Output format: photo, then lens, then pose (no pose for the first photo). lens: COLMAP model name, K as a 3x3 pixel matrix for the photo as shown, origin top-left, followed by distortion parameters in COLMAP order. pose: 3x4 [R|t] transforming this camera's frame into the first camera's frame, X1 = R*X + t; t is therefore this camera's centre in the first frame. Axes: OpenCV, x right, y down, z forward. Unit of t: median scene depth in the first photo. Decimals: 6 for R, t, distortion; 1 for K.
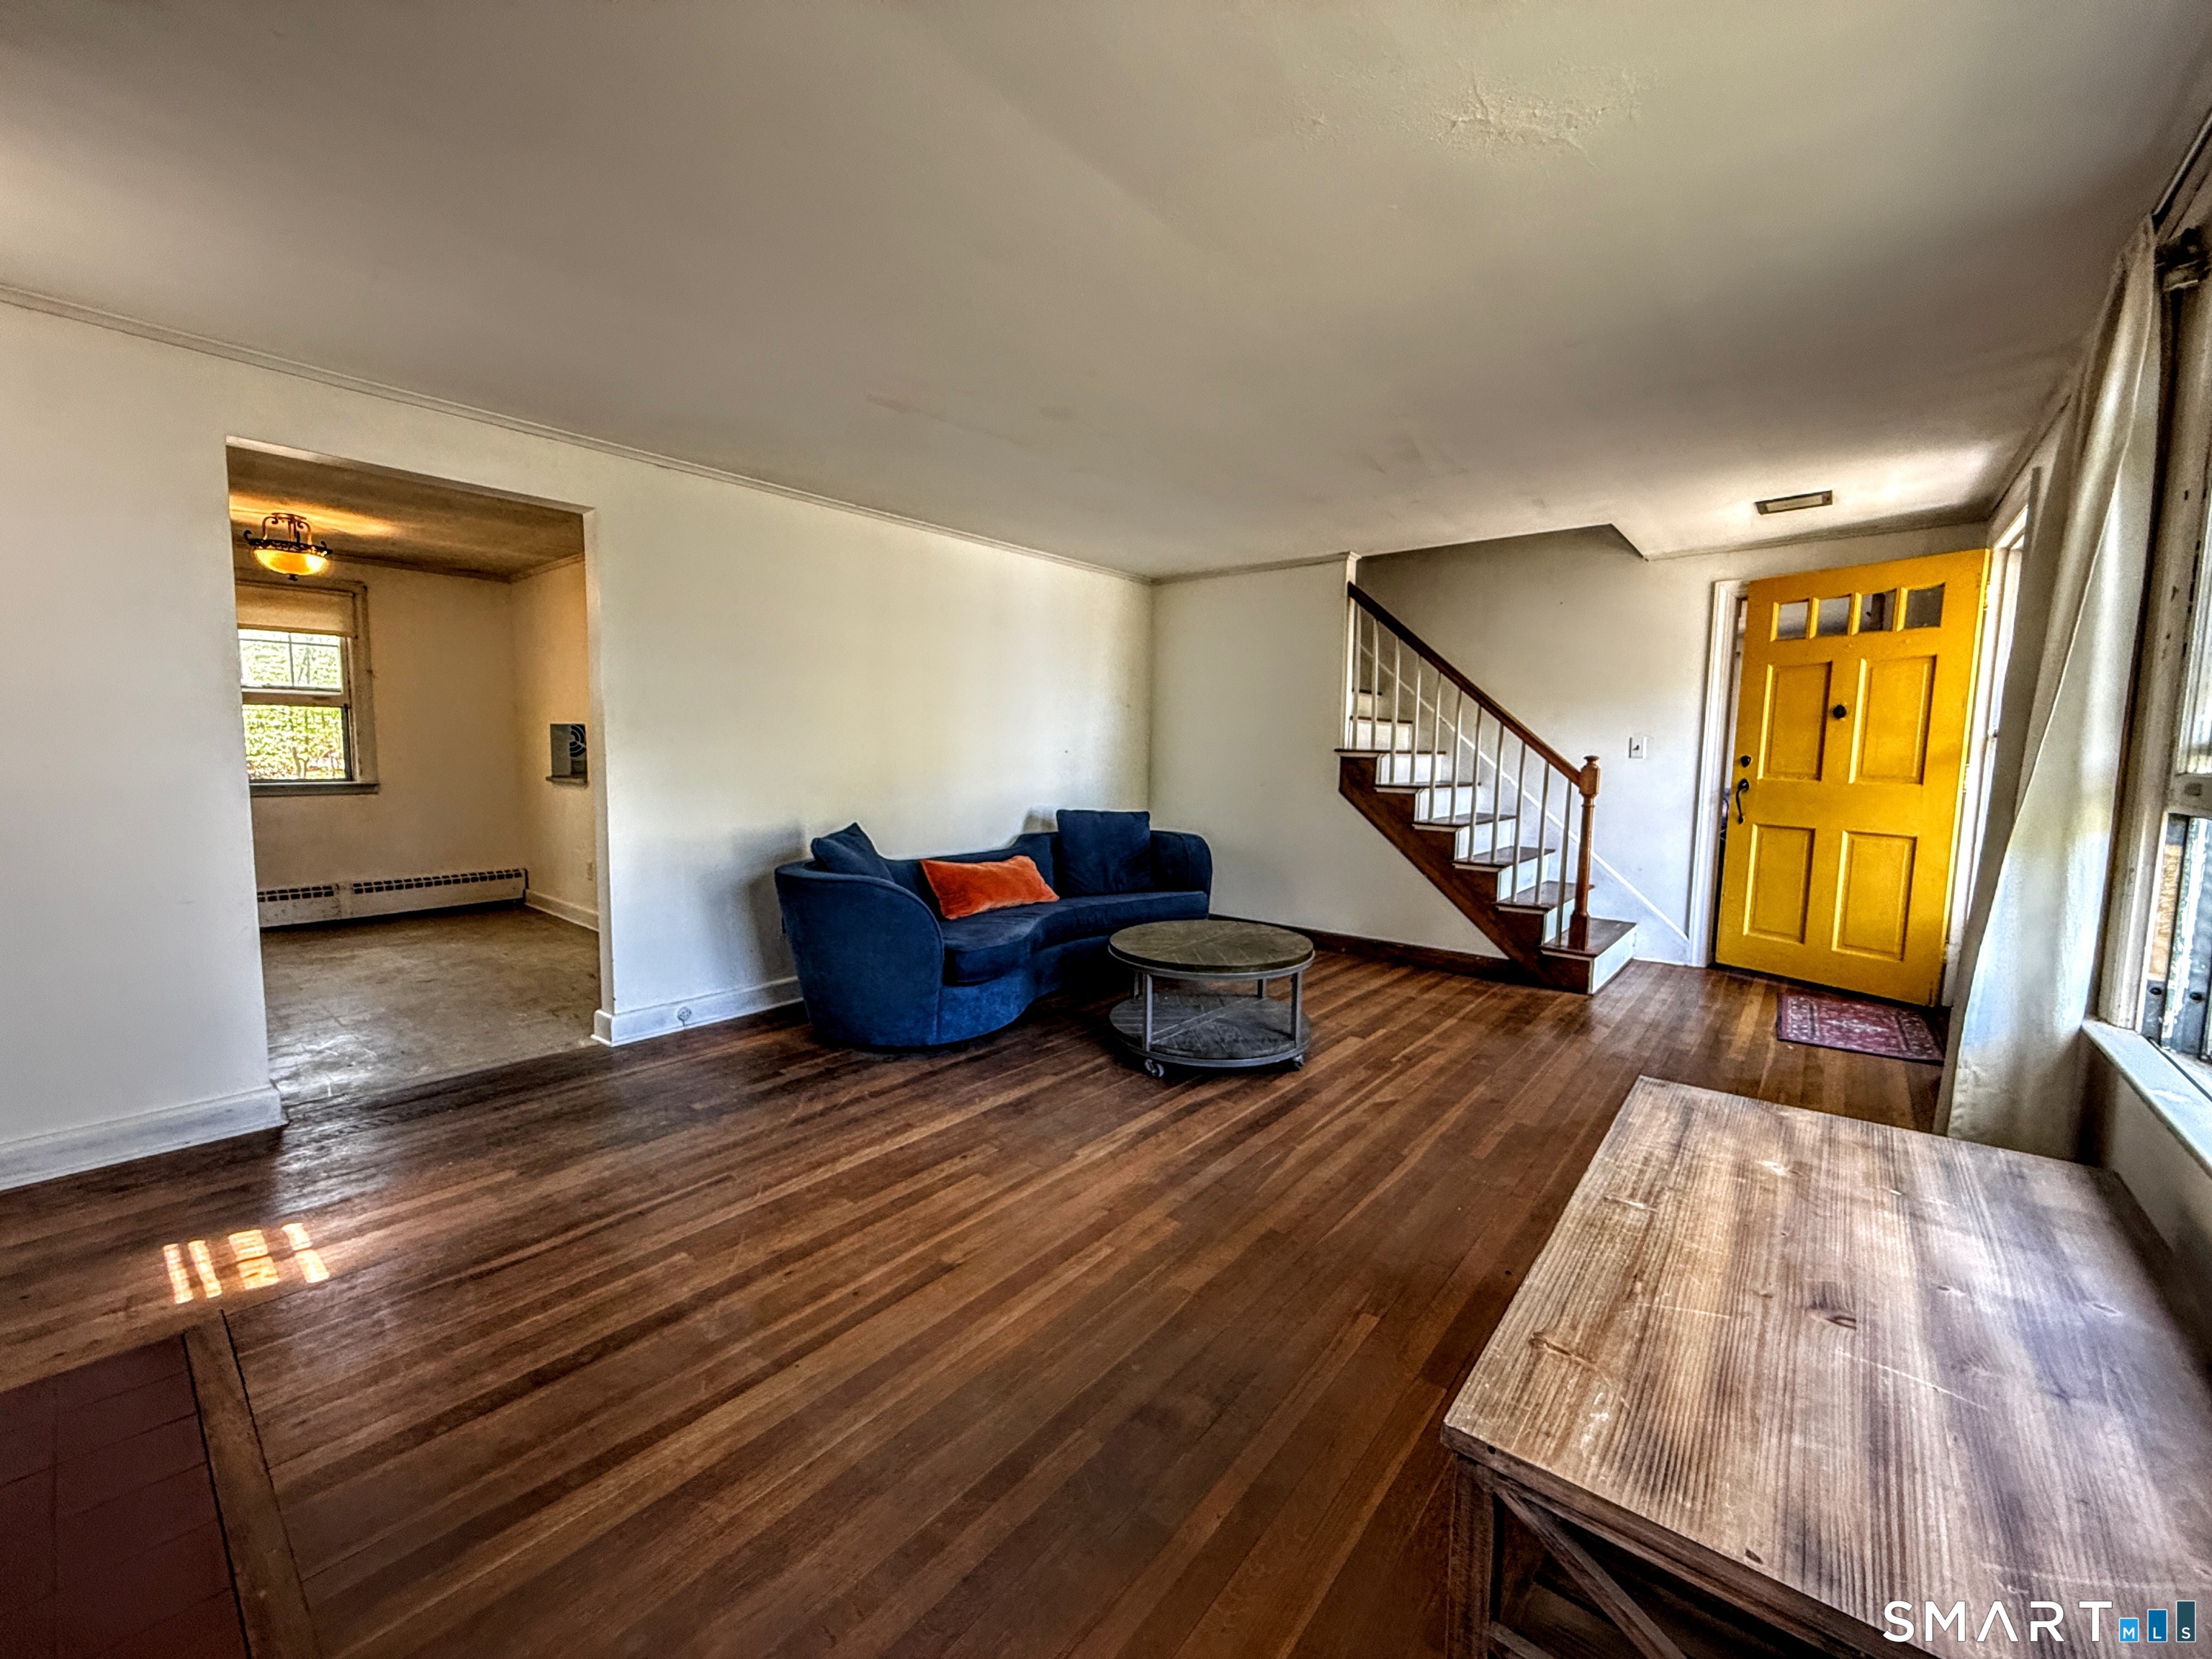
lens RADIAL K [[883.3, 0, 1102.5], [0, 883.3, 824.4], [0, 0, 1]] dist [0.000591, -0.000311]
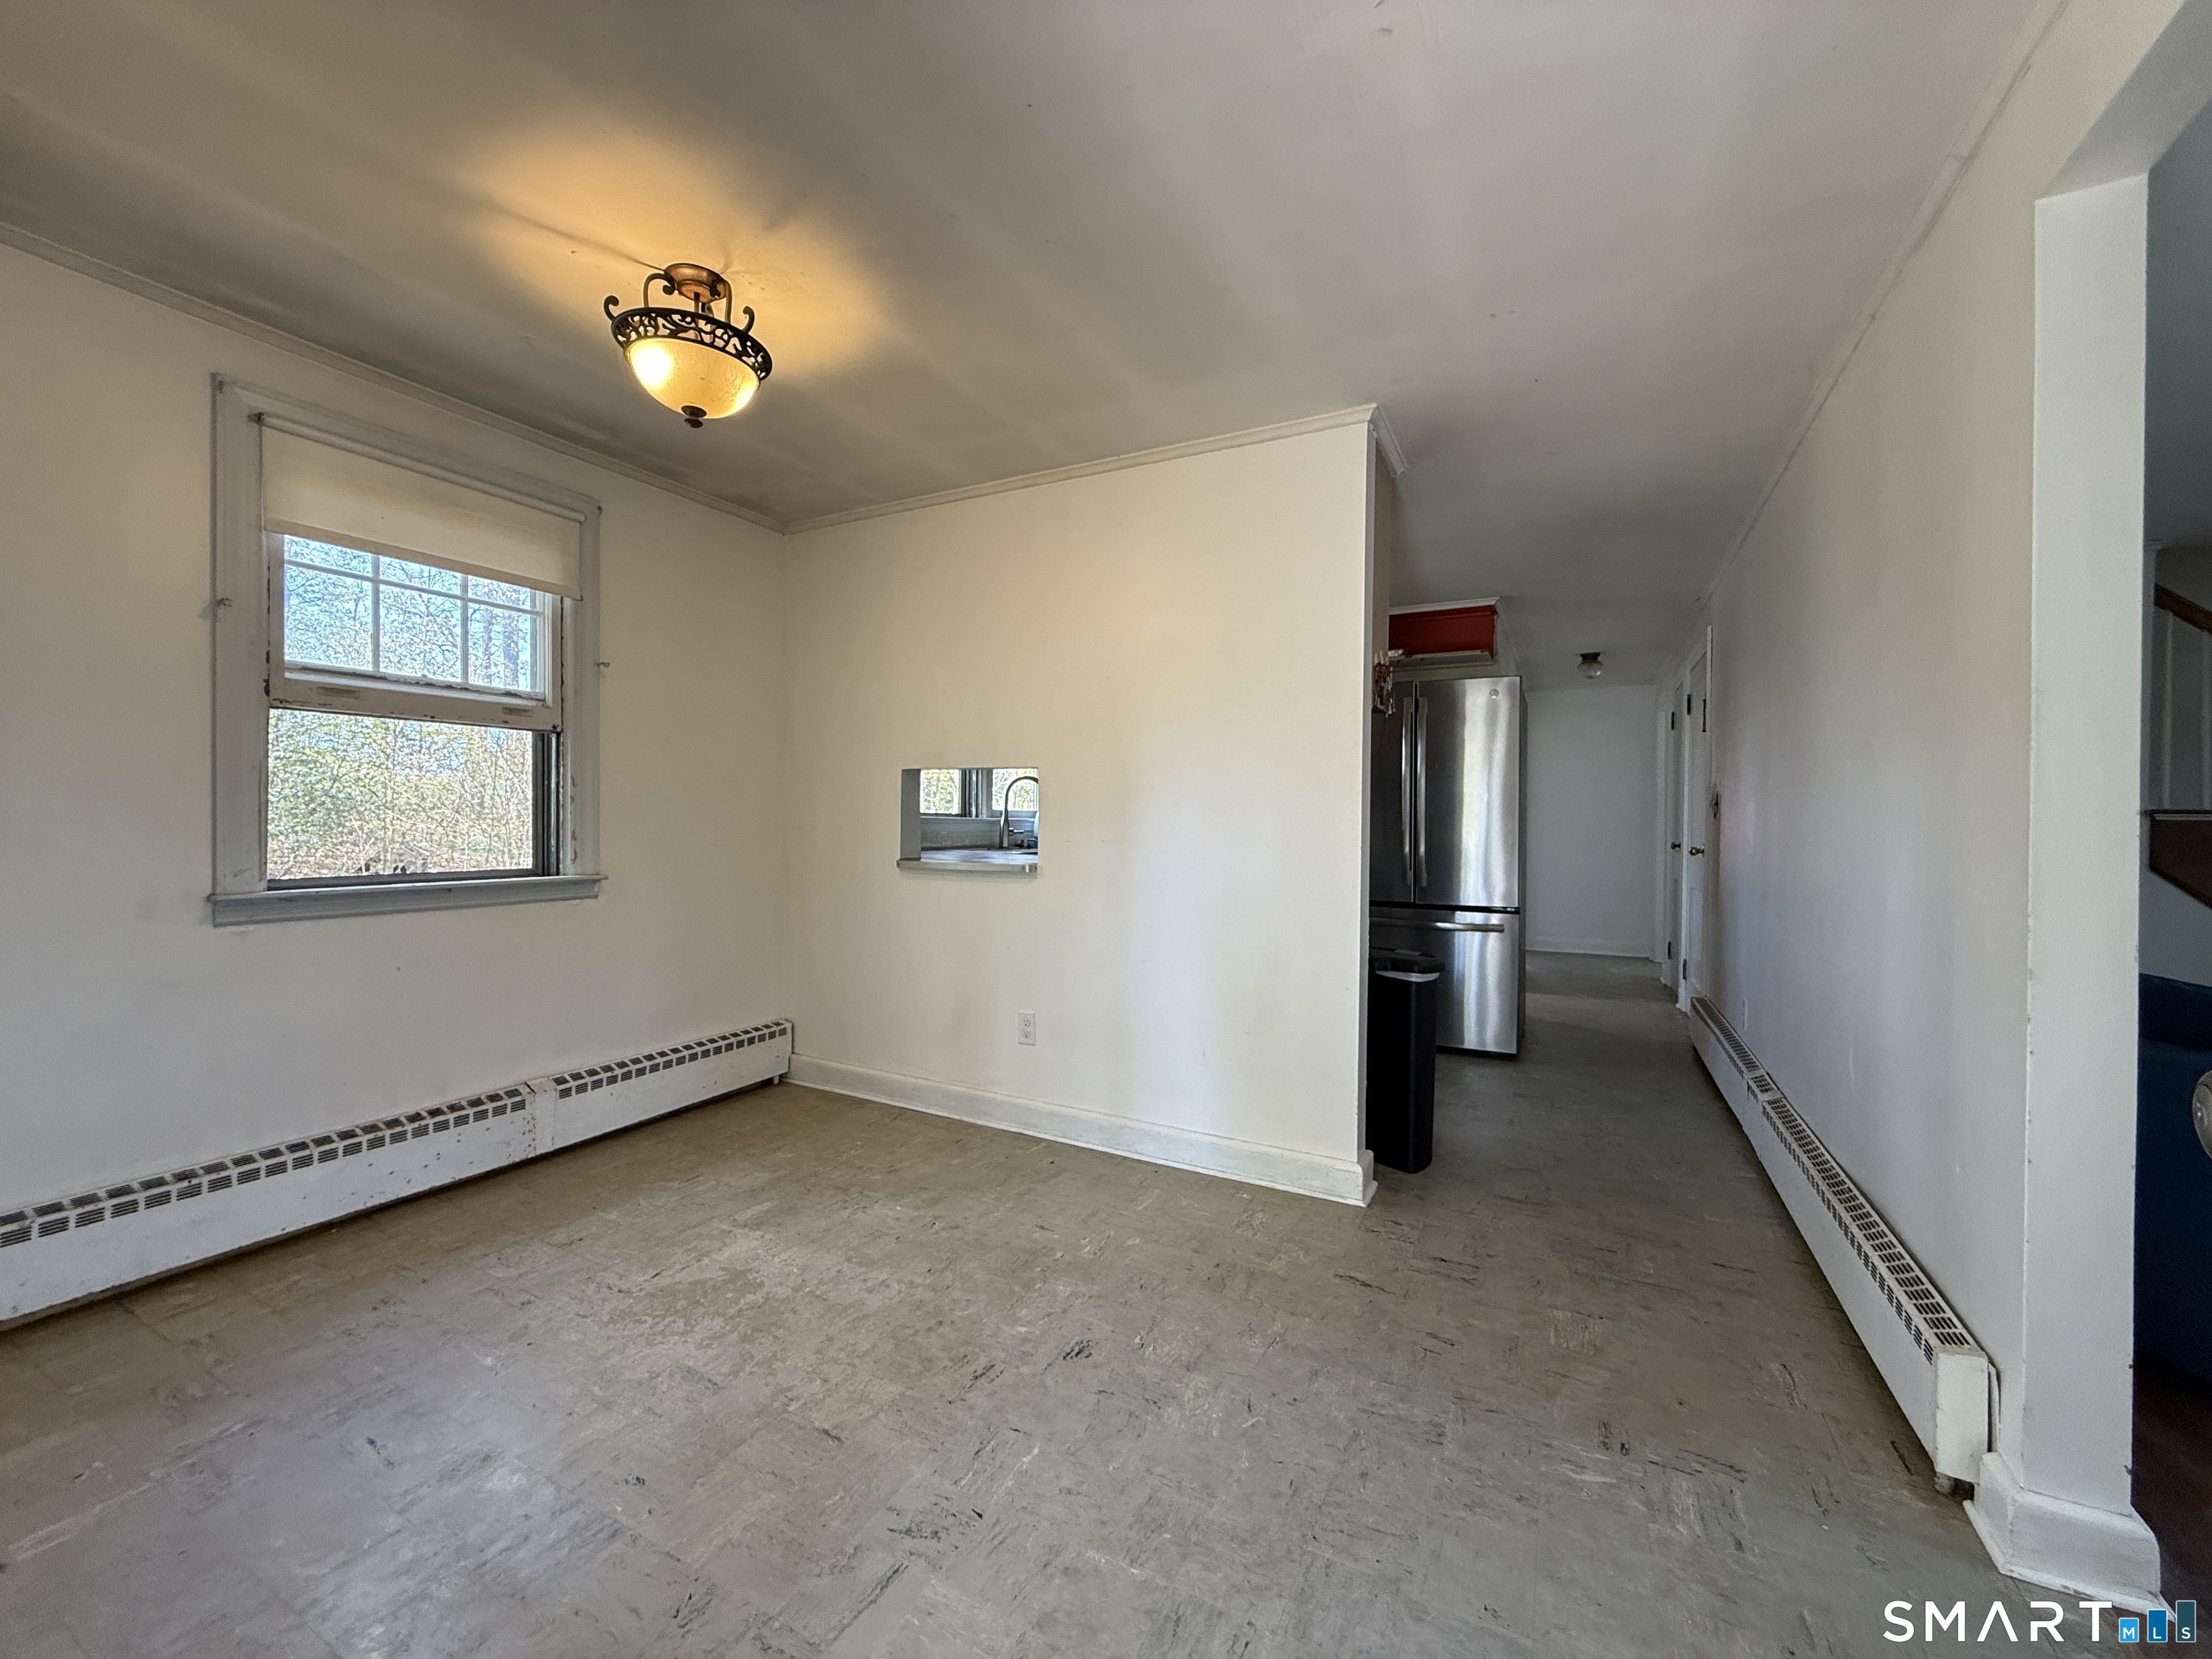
lens RADIAL K [[883.3, 0, 1100.8], [0, 883.3, 824.7], [0, 0, 1]] dist [0.000591, -0.000311]
pose [[0.977469, -0.001416, 0.211075, -0.665050], [0.018752, 0.996606, -0.080153, -0.030891], [-0.210246, 0.082305, 0.974178, 0.443558]]
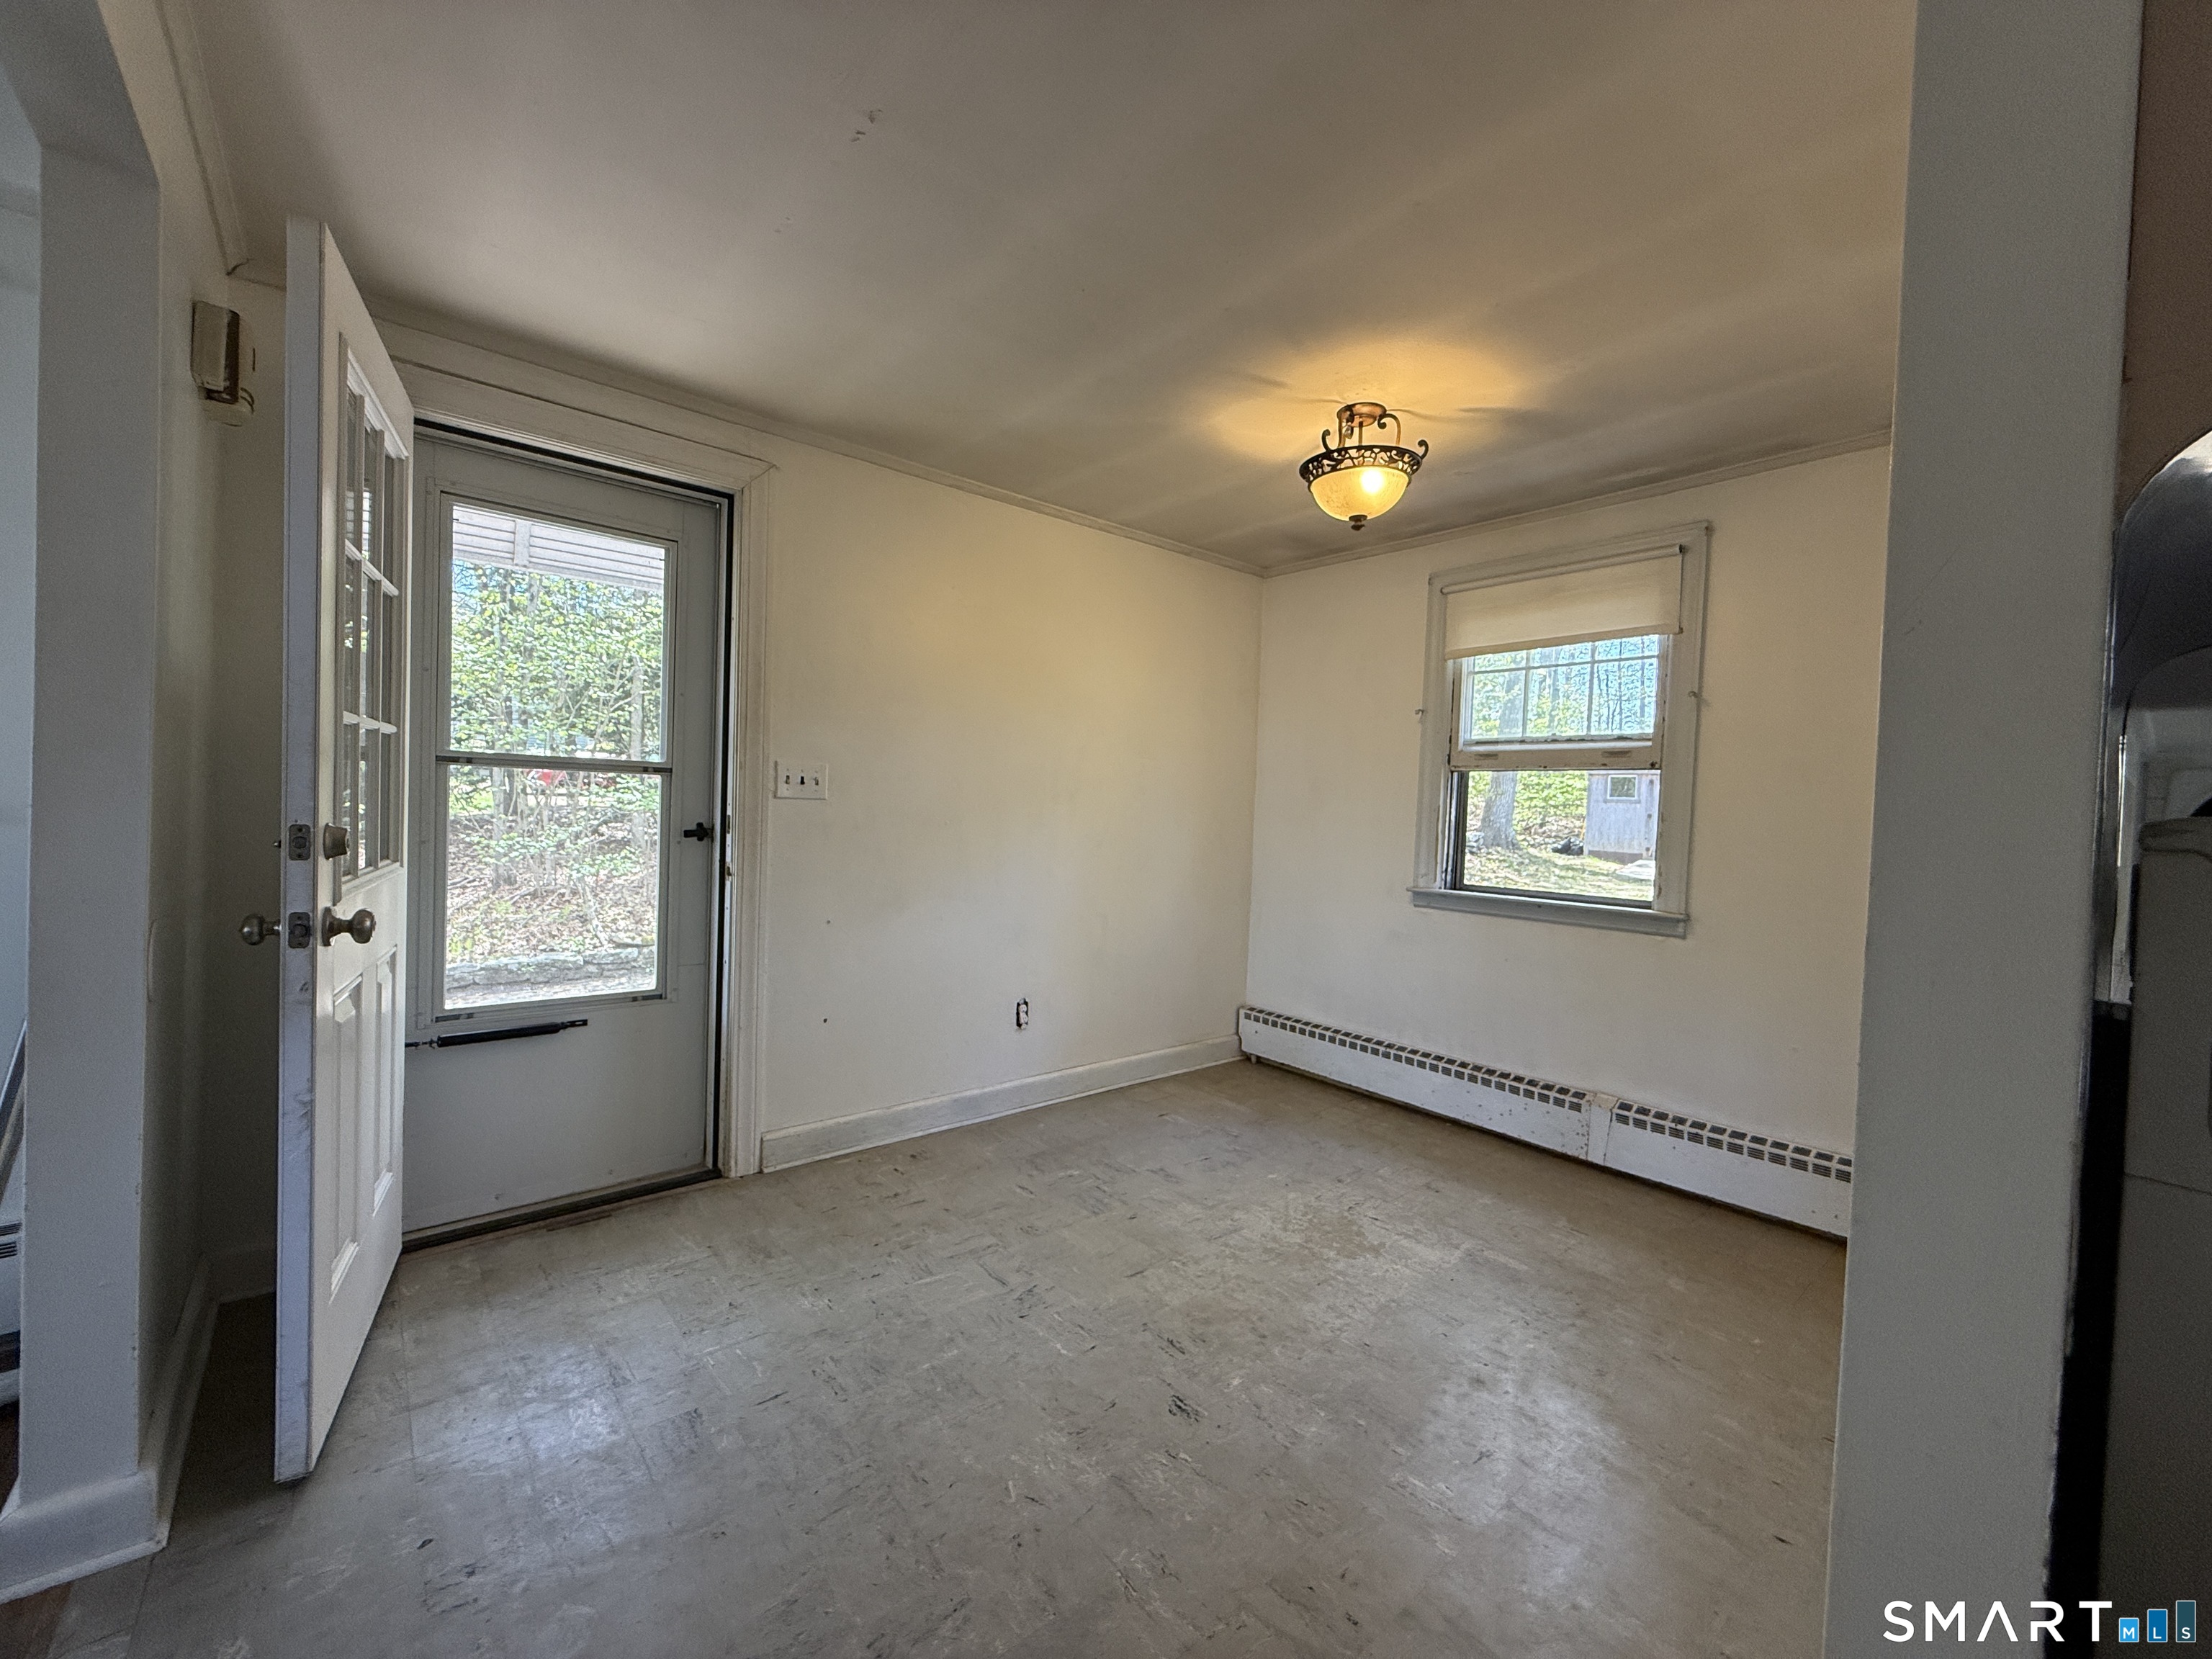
lens RADIAL K [[883.3, 0, 1106.2], [0, 883.3, 827.3], [0, 0, 1]] dist [0.000591, -0.000311]
pose [[-0.167205, 0.006333, -0.985902, -0.287072], [-0.126501, 0.991576, 0.027823, -0.071722], [0.977773, 0.129370, -0.164996, 0.785263]]
